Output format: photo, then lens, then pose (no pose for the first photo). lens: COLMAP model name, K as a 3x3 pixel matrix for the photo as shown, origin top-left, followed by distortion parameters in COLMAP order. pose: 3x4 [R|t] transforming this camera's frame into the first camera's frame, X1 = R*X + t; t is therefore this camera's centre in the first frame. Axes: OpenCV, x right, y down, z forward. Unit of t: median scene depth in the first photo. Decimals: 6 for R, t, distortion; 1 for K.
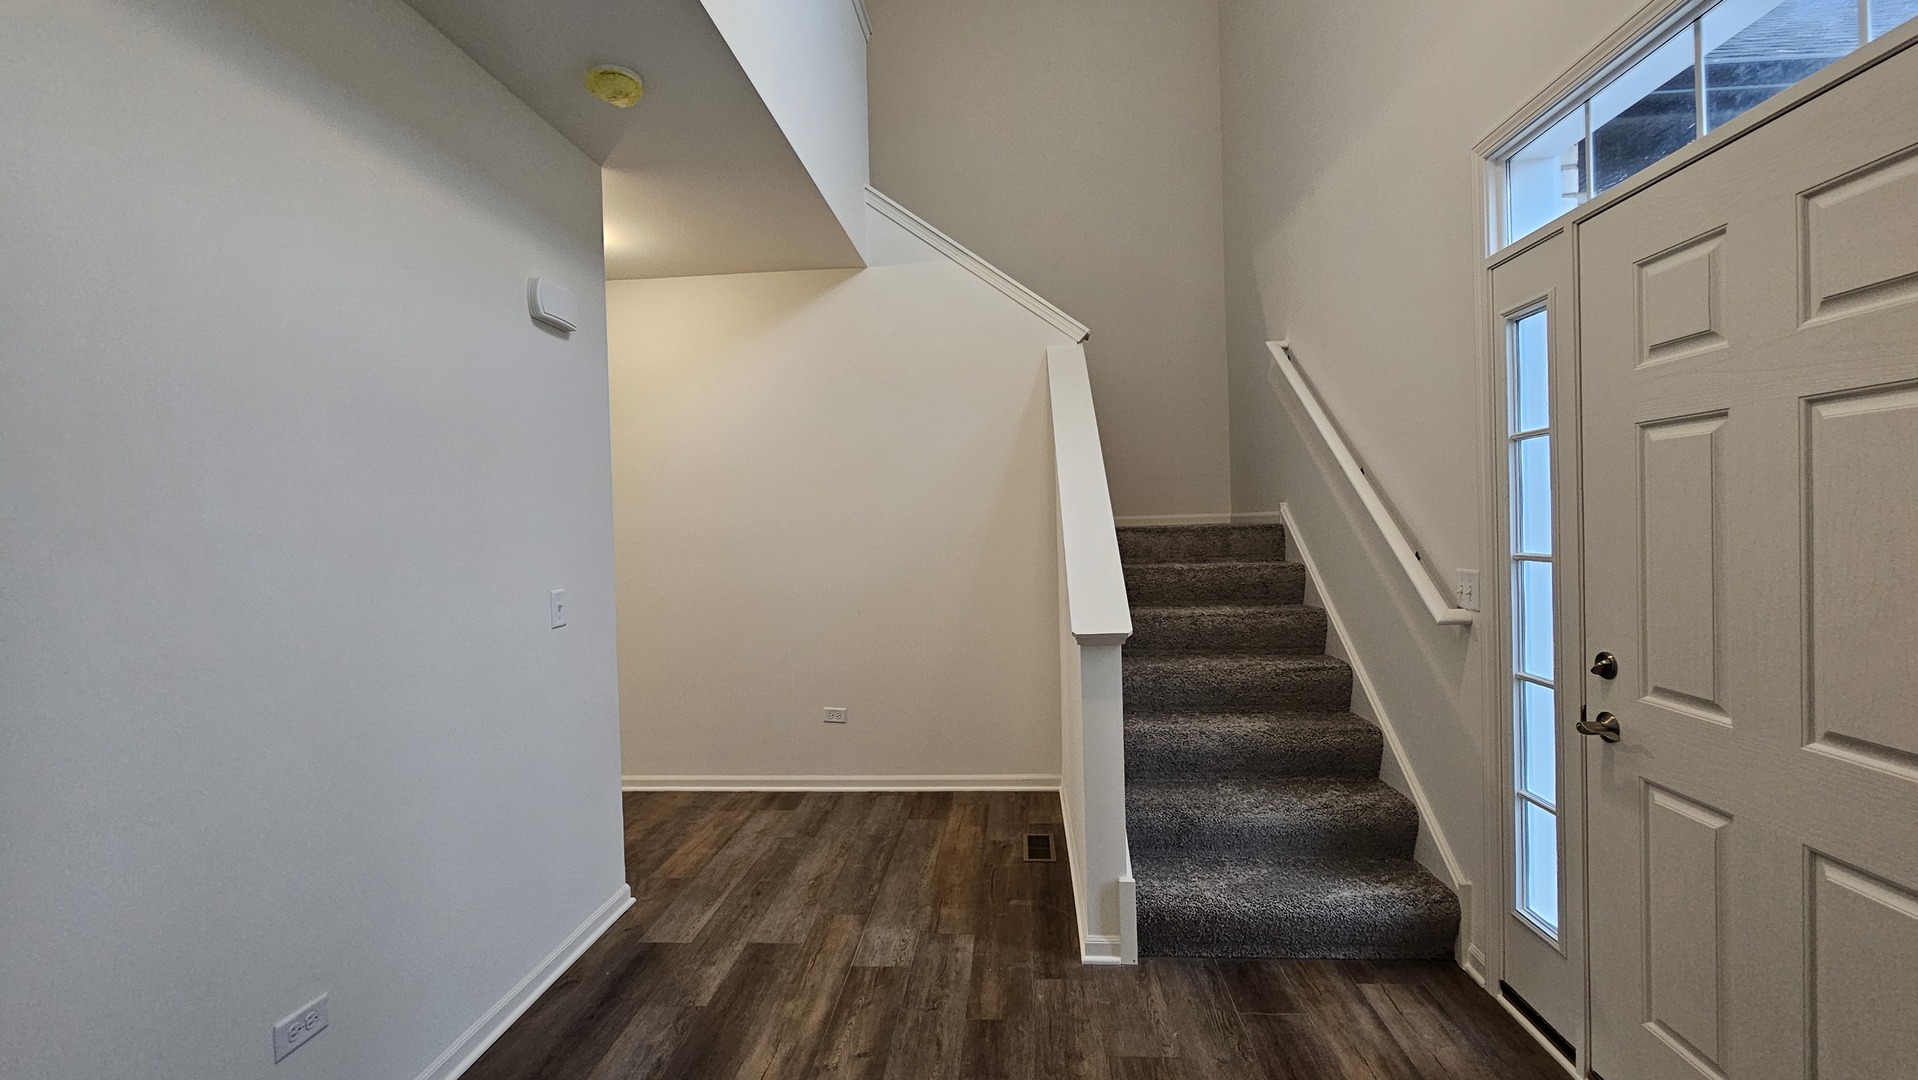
lens RADIAL K [[785.8, 0, 958.6], [0, 785.8, 537.2], [0, 0, 1]] dist [0.000840, -0.001316]
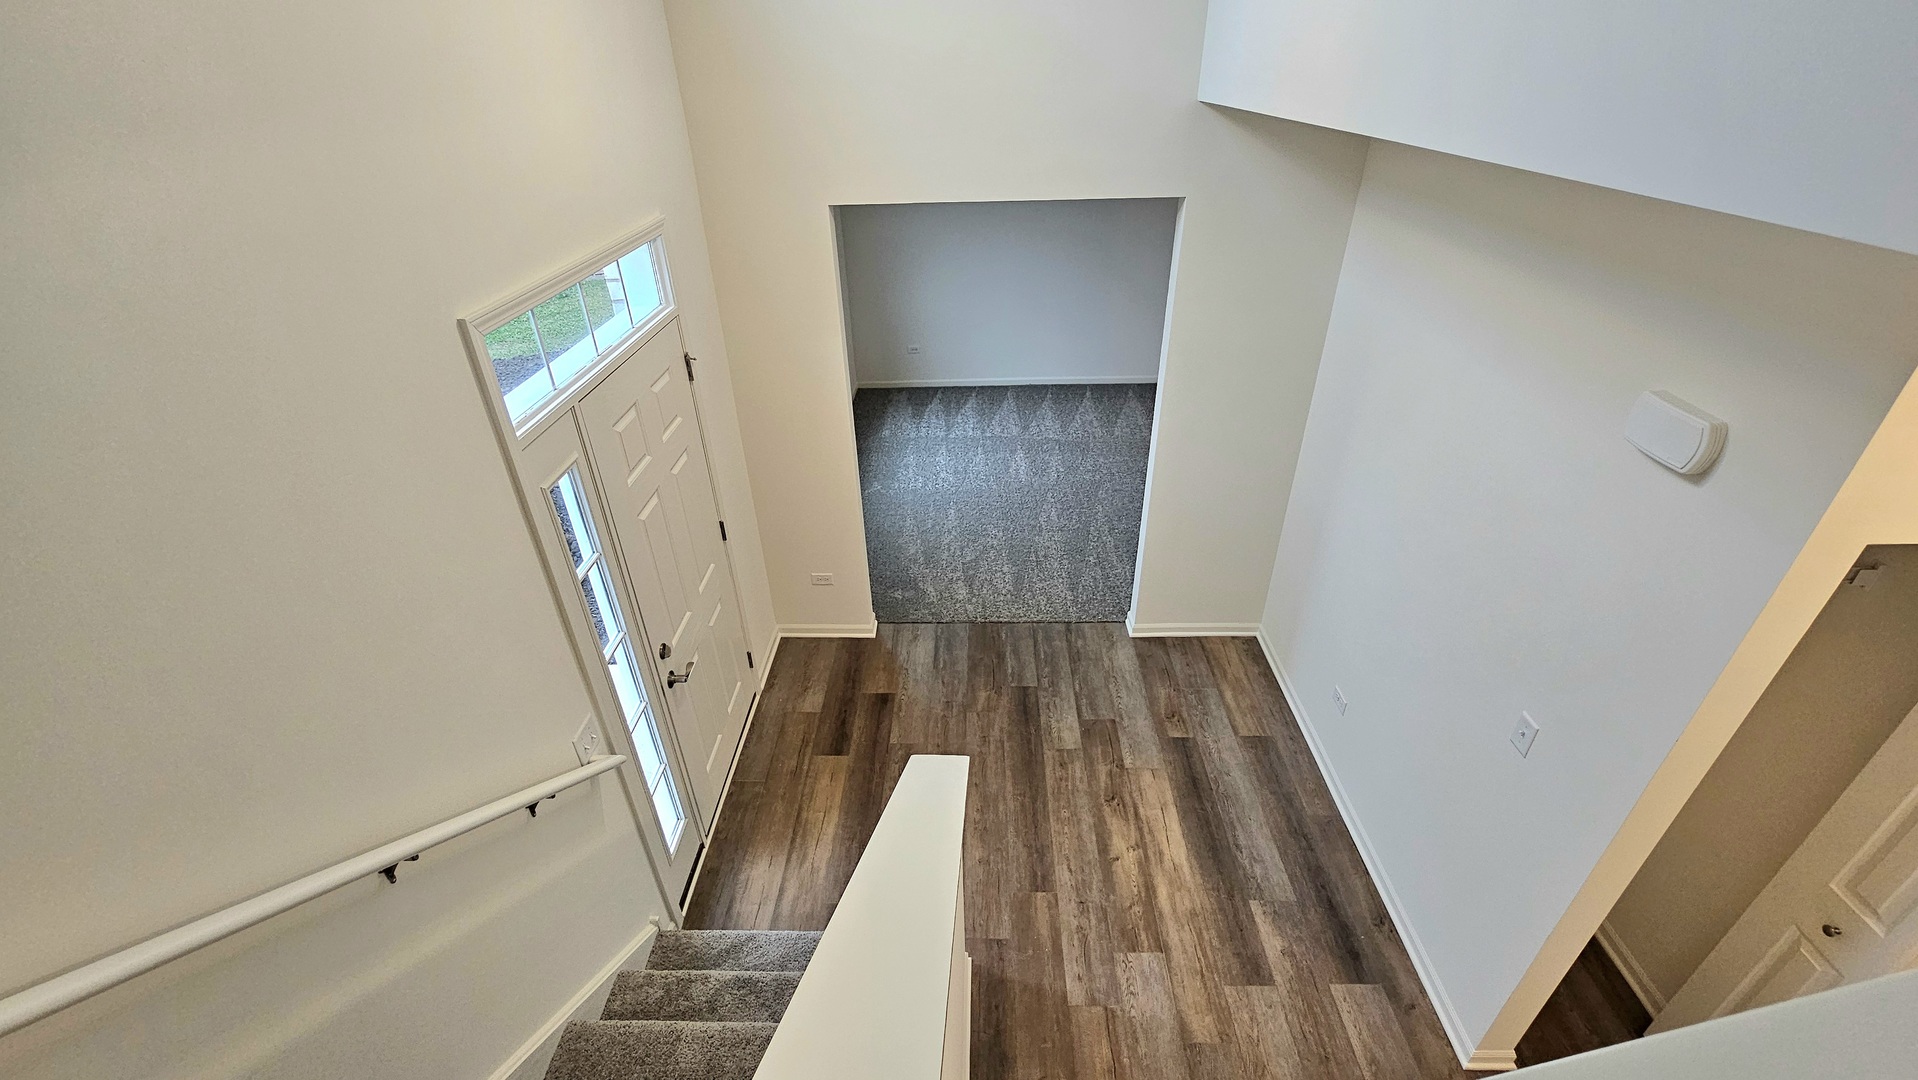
lens RADIAL K [[785.8, 0, 960.3], [0, 785.8, 538.9], [0, 0, 1]] dist [0.000840, -0.001316]
pose [[-0.996790, 0.075688, -0.026101, 0.159250], [0.049504, 0.838882, 0.542058, -0.662804], [0.062923, 0.539026, -0.839936, 1.691017]]
